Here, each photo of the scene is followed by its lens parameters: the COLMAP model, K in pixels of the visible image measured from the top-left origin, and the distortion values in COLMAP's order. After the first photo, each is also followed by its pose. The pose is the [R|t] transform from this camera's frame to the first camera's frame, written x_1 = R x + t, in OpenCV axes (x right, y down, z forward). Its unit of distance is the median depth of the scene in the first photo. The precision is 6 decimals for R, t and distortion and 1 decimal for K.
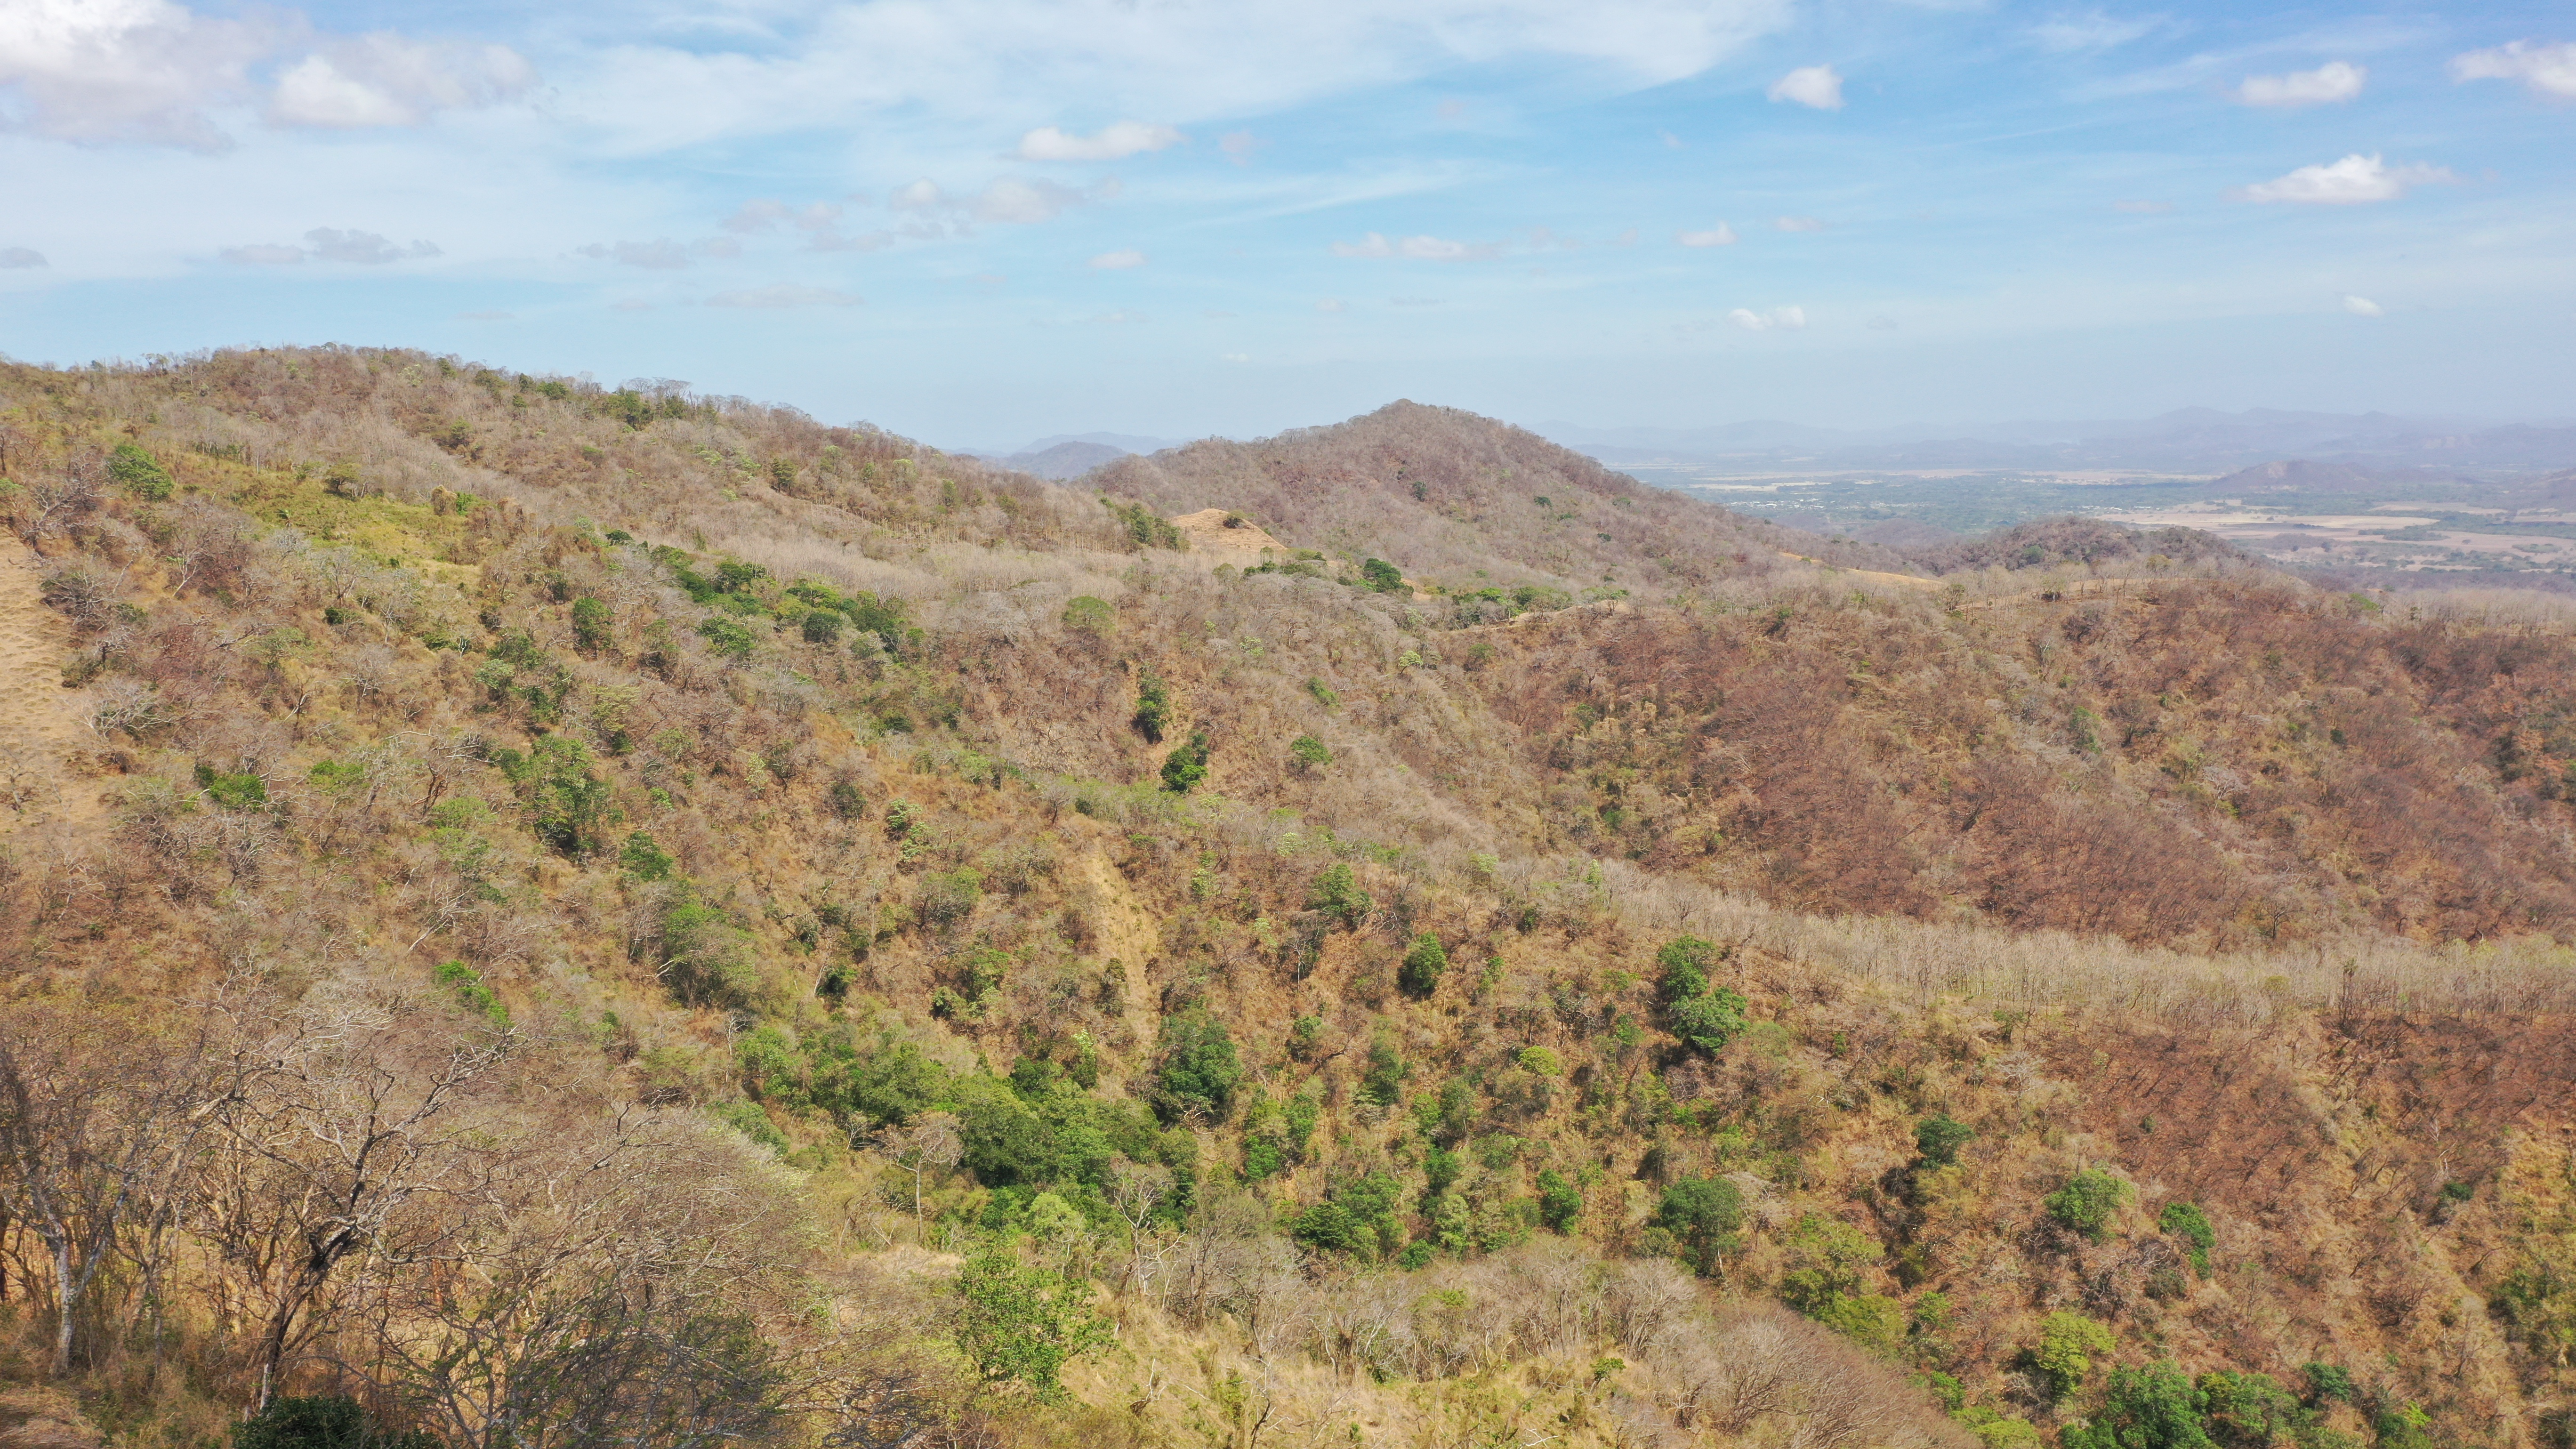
lens RADIAL K [[2026.0, 0, 1275.4], [0, 2026.0, 723.1], [0, 0, 1]] dist [-0.005801, -0.001066]
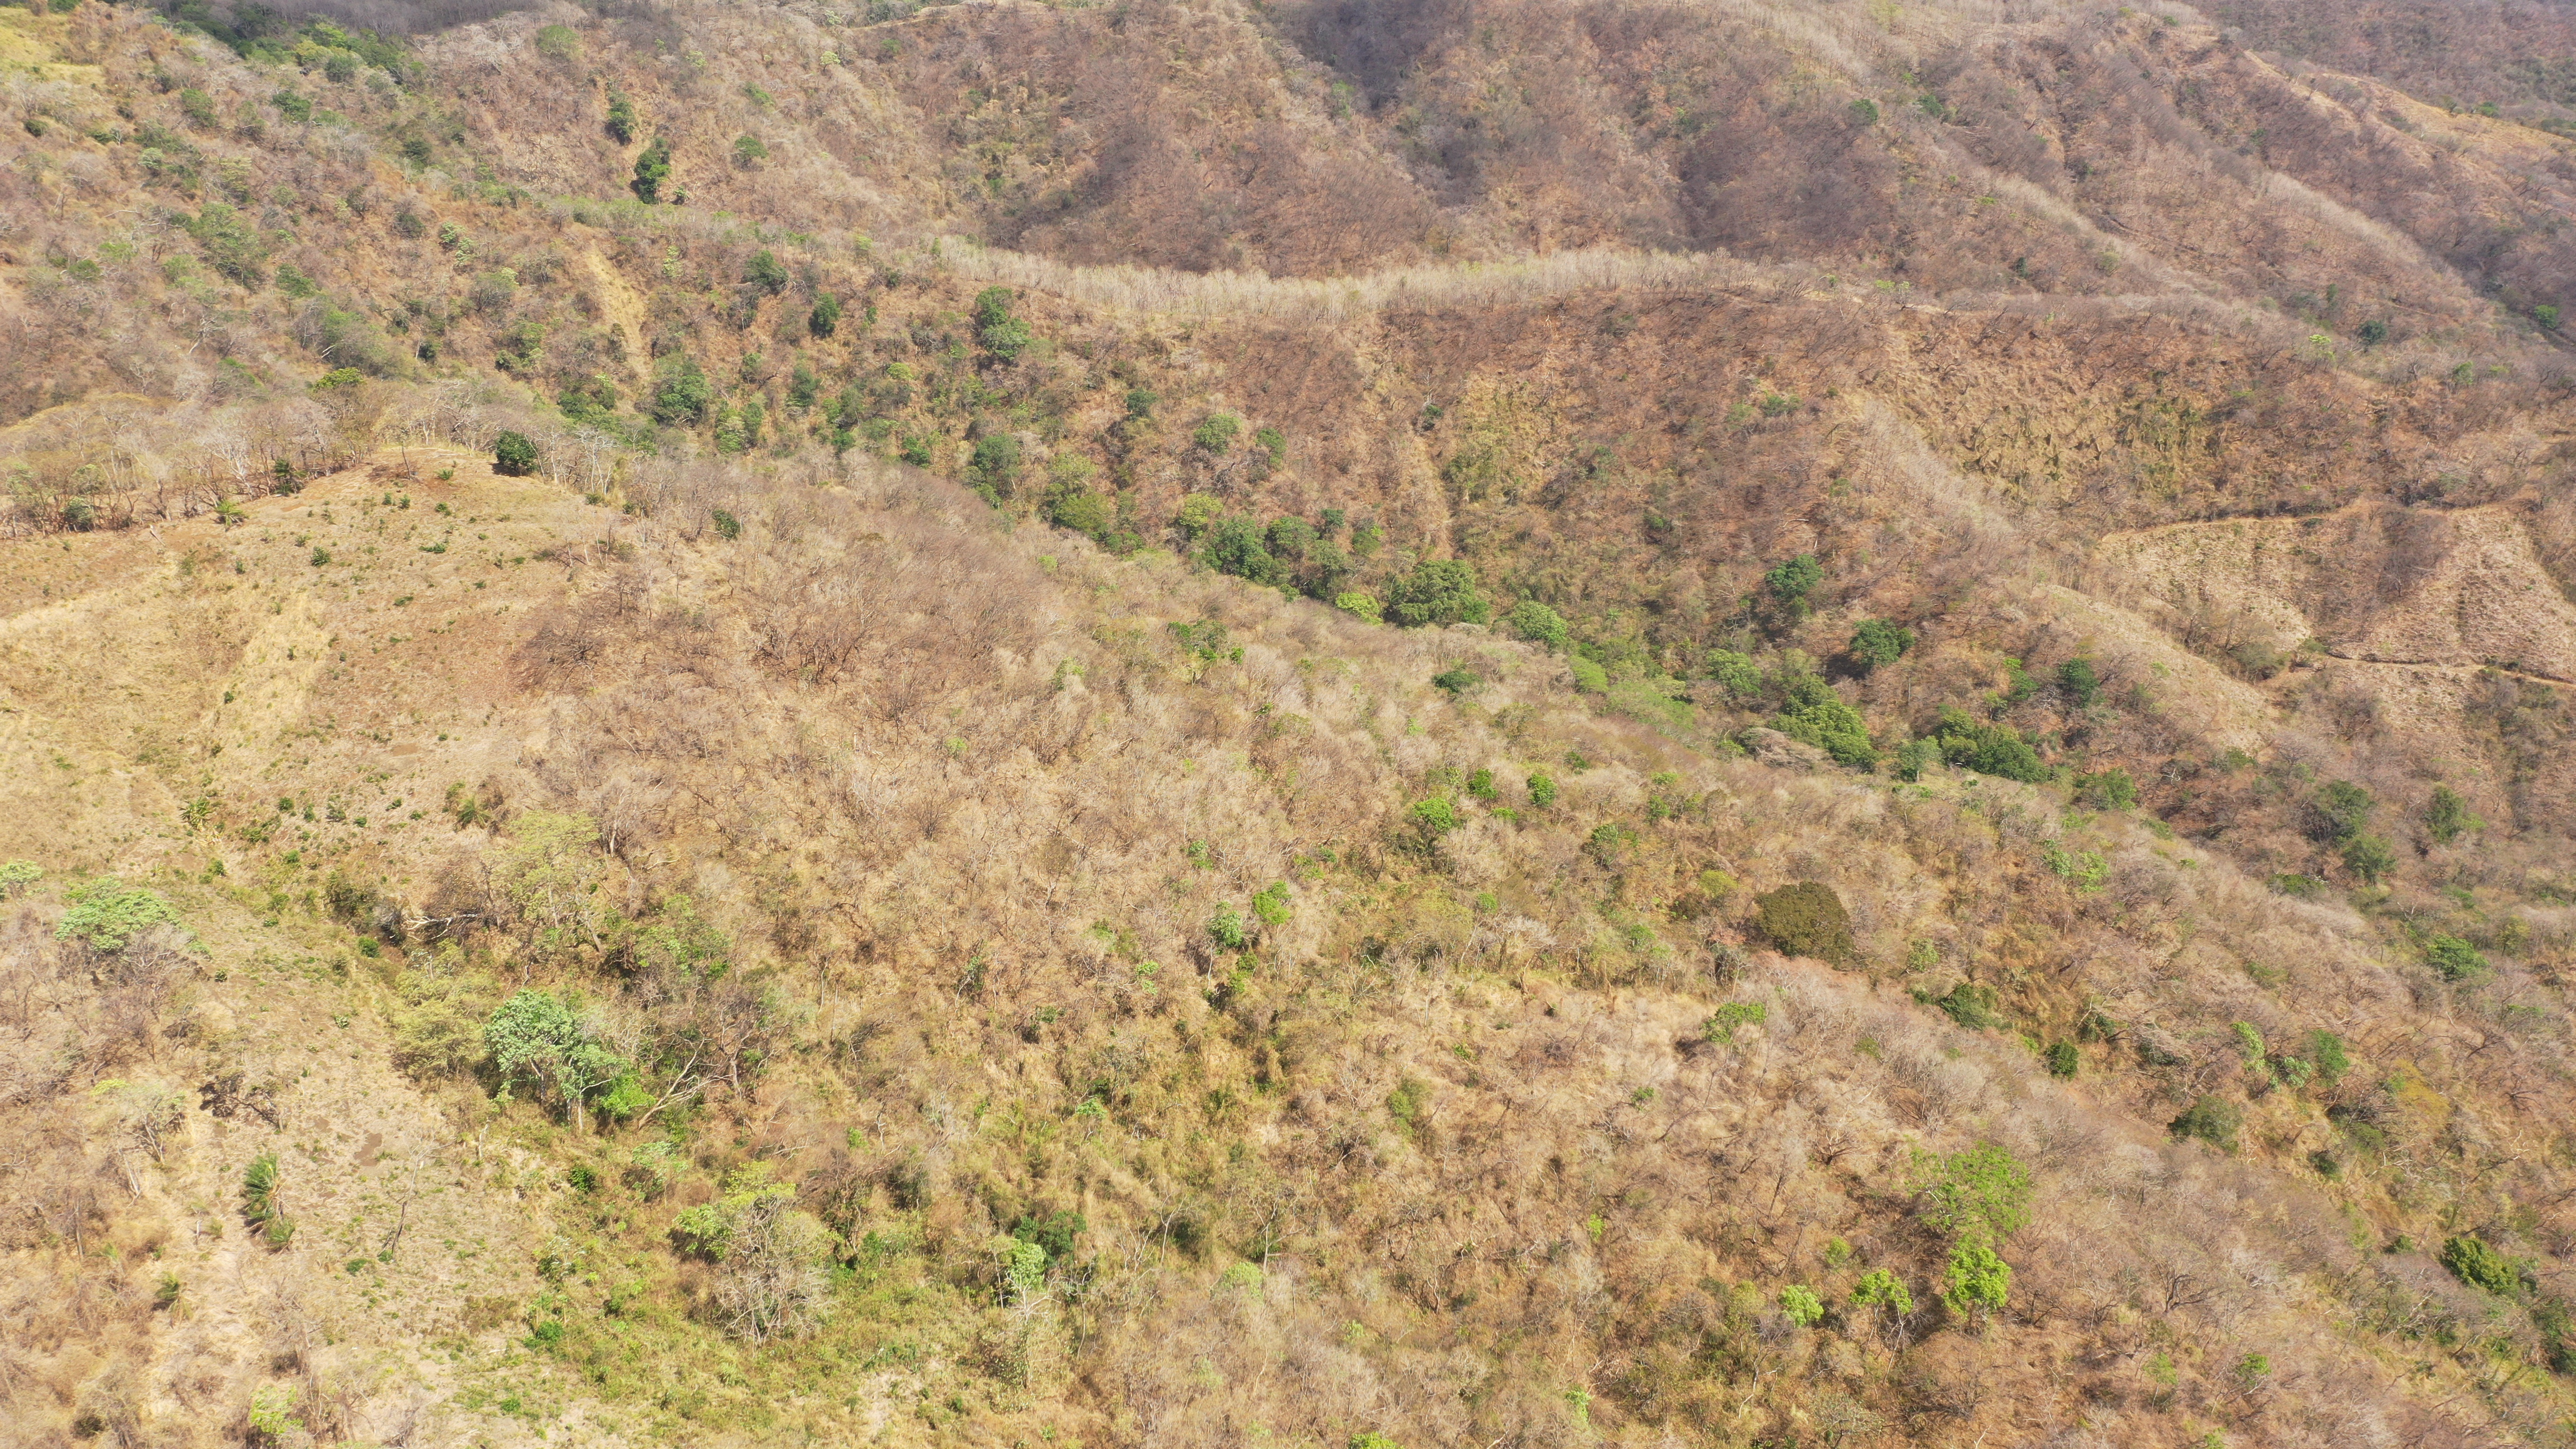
lens RADIAL K [[2026.0, 0, 1281.7], [0, 2026.0, 723.3], [0, 0, 1]] dist [-0.005801, -0.001066]
pose [[0.971903, -0.103958, 0.211179, 0.053241], [0.028221, 0.942176, 0.333929, -0.092100], [-0.233682, -0.318587, 0.918638, -0.593603]]
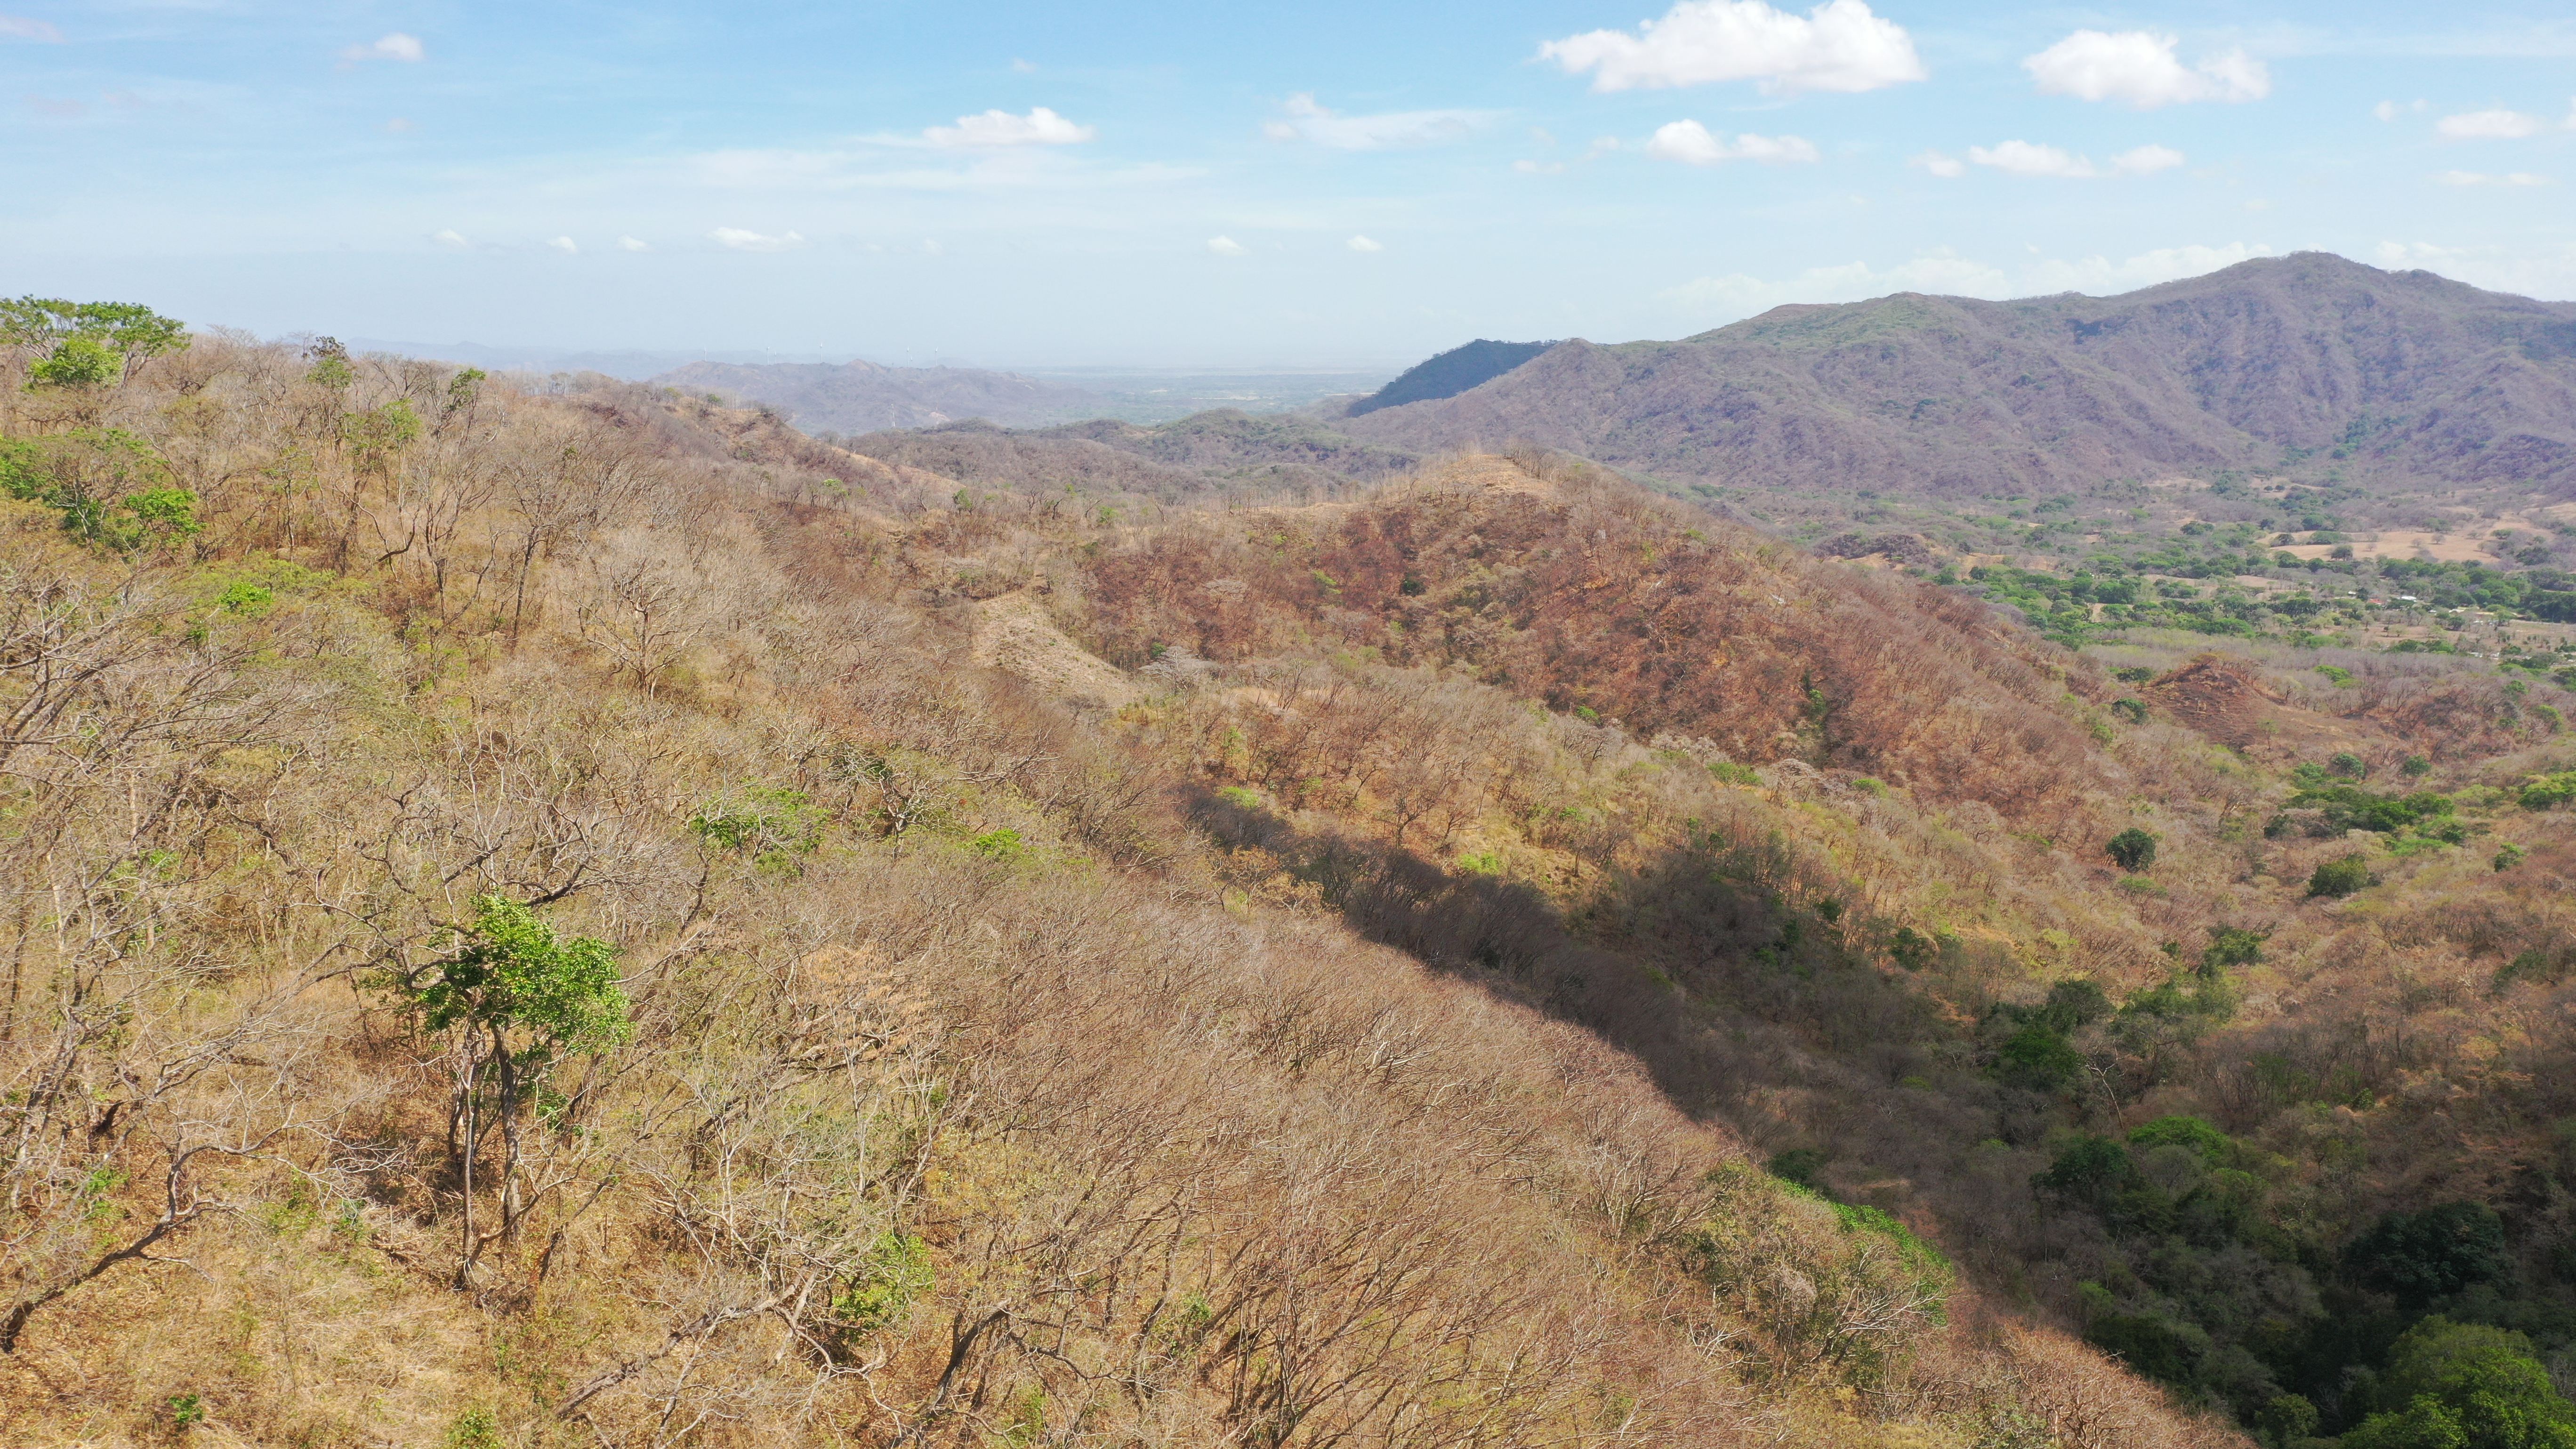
lens RADIAL K [[2026.0, 0, 1281.9], [0, 2026.0, 711.6], [0, 0, 1]] dist [-0.005801, -0.001066]
pose [[0.652563, -0.126671, 0.747072, 0.185540], [0.108104, 0.991406, 0.073671, 0.275517], [-0.749984, 0.032687, 0.660648, -0.595791]]
